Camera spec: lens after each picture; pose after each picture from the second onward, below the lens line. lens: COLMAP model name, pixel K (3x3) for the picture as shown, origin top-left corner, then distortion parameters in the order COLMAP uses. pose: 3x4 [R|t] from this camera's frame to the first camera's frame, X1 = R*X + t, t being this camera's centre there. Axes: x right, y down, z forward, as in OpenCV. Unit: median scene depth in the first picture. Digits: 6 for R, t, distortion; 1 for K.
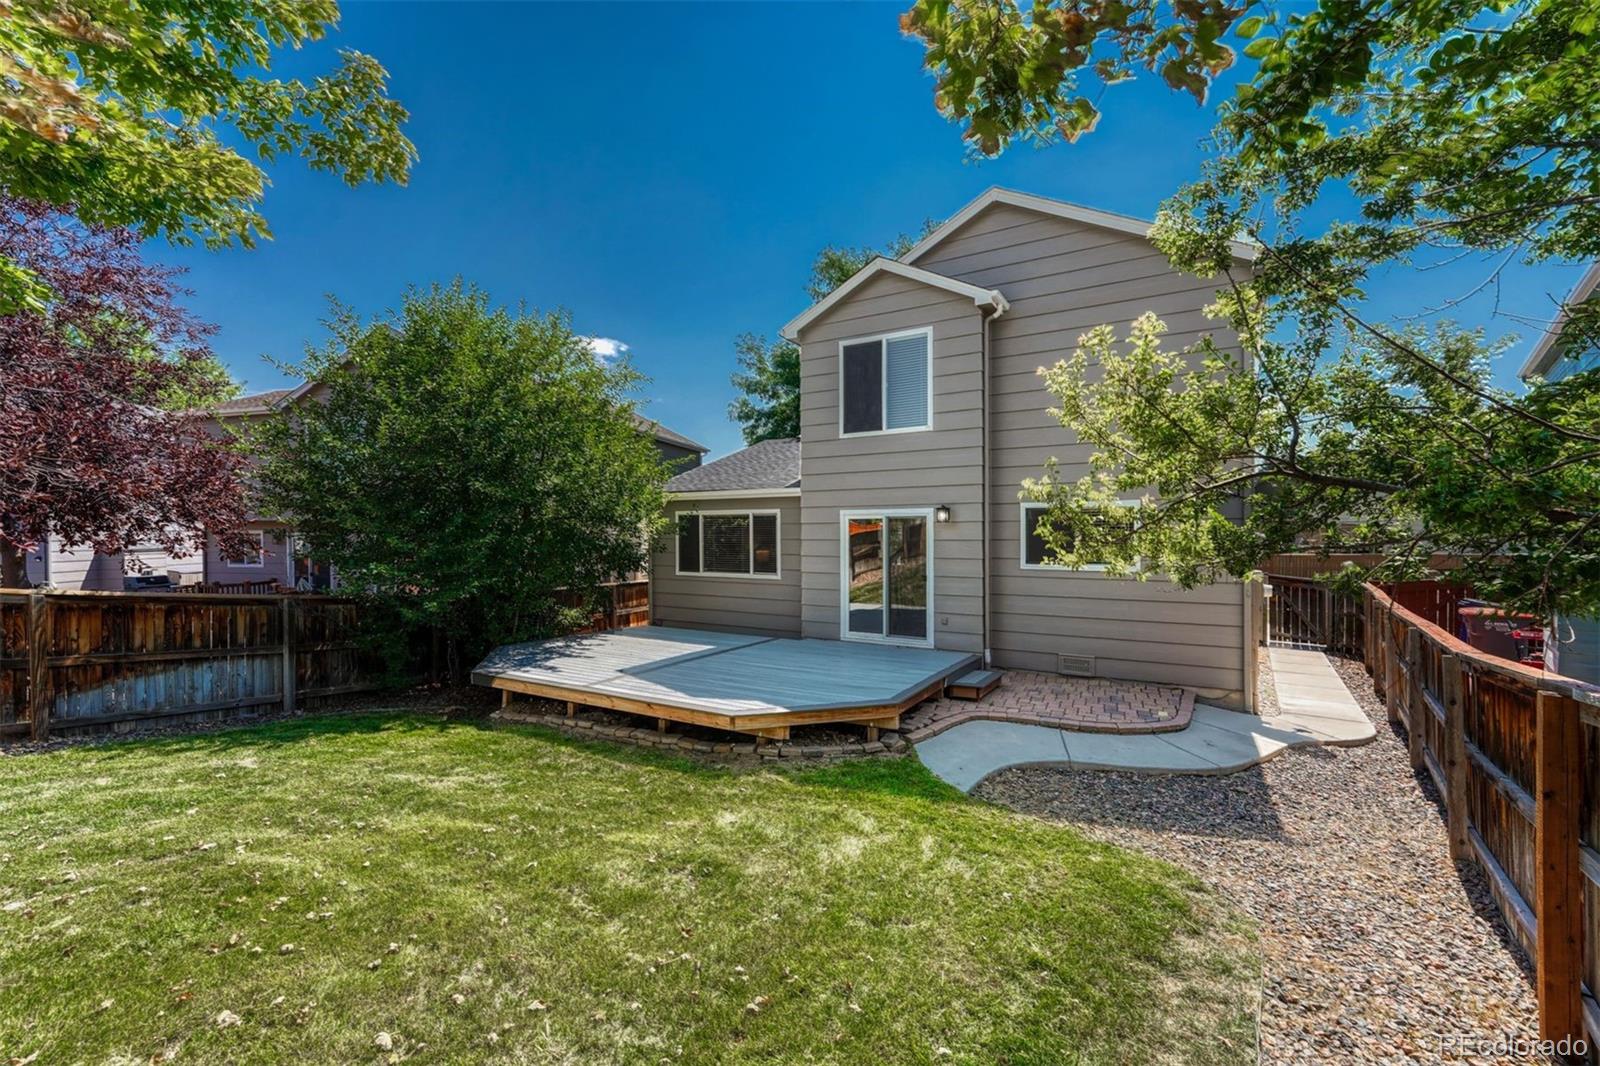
lens RADIAL K [[611.7, 0, 795.5], [0, 611.7, 534.1], [0, 0, 1]] dist [-0.002791, -0.000018]
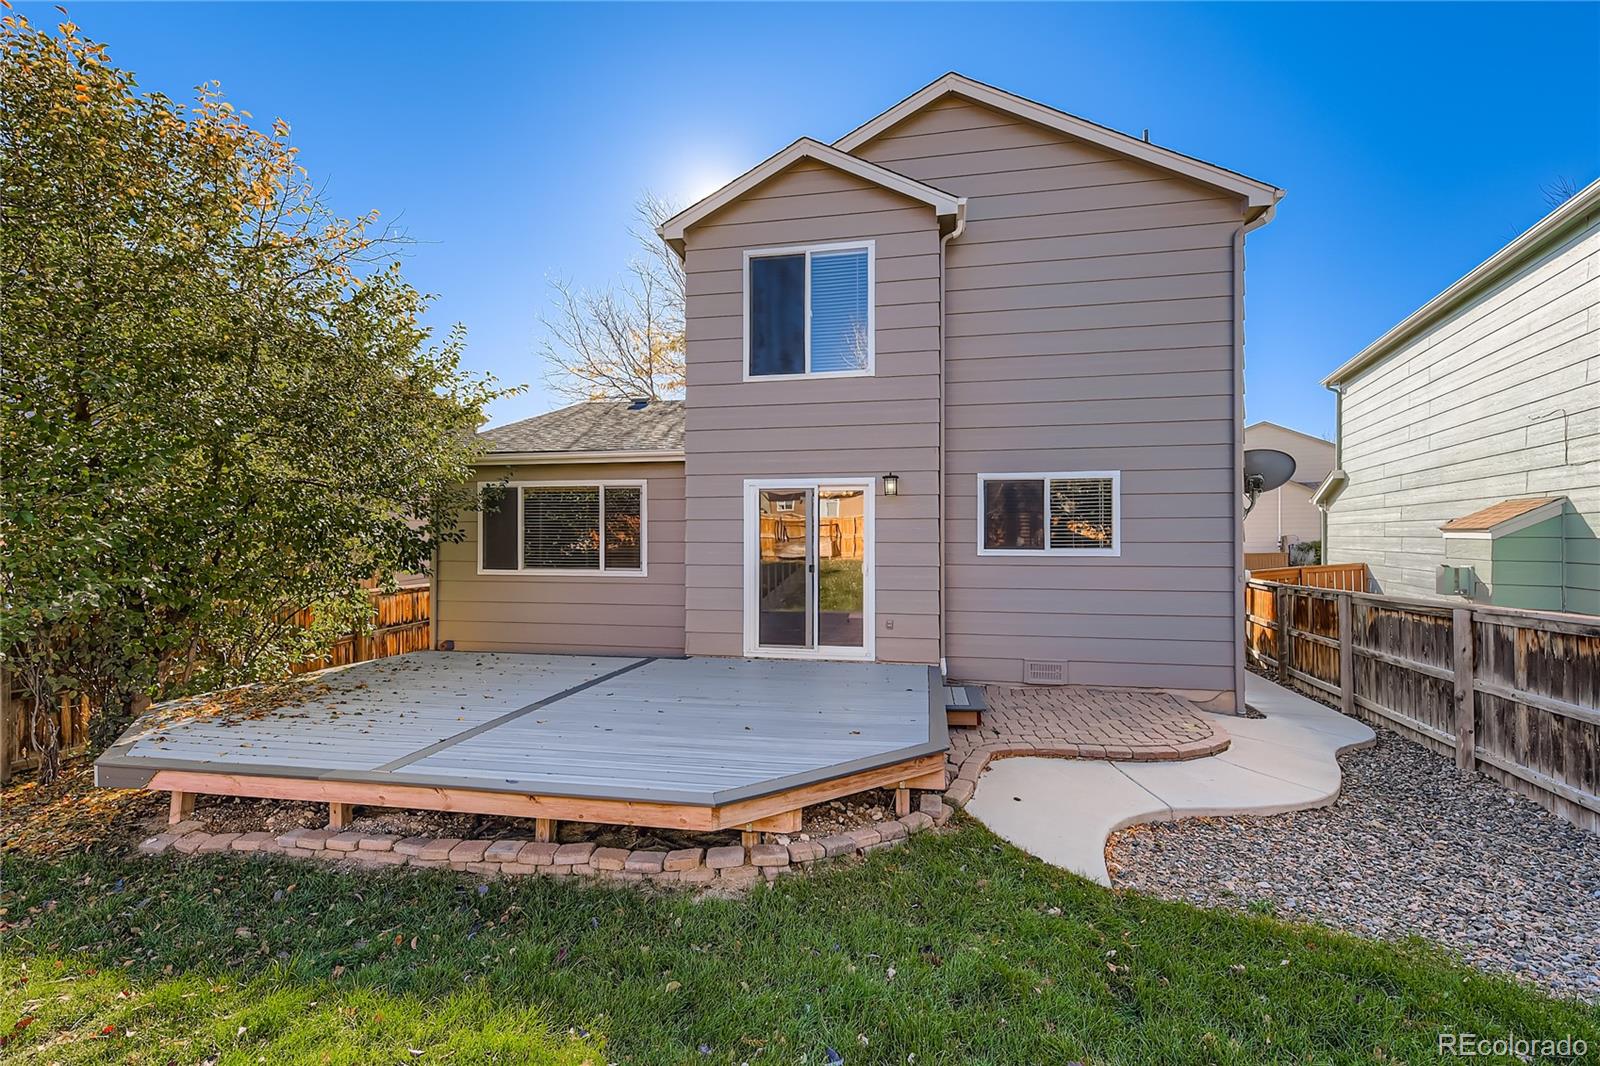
lens RADIAL K [[673.2, 0, 798.4], [0, 673.2, 529.3], [0, 0, 1]] dist [0.015849, -0.000267]
pose [[0.946122, 0.005274, 0.323767, -0.132560], [-0.002644, 0.999960, -0.008563, 0.028815], [-0.323799, 0.007246, 0.946098, 0.222632]]
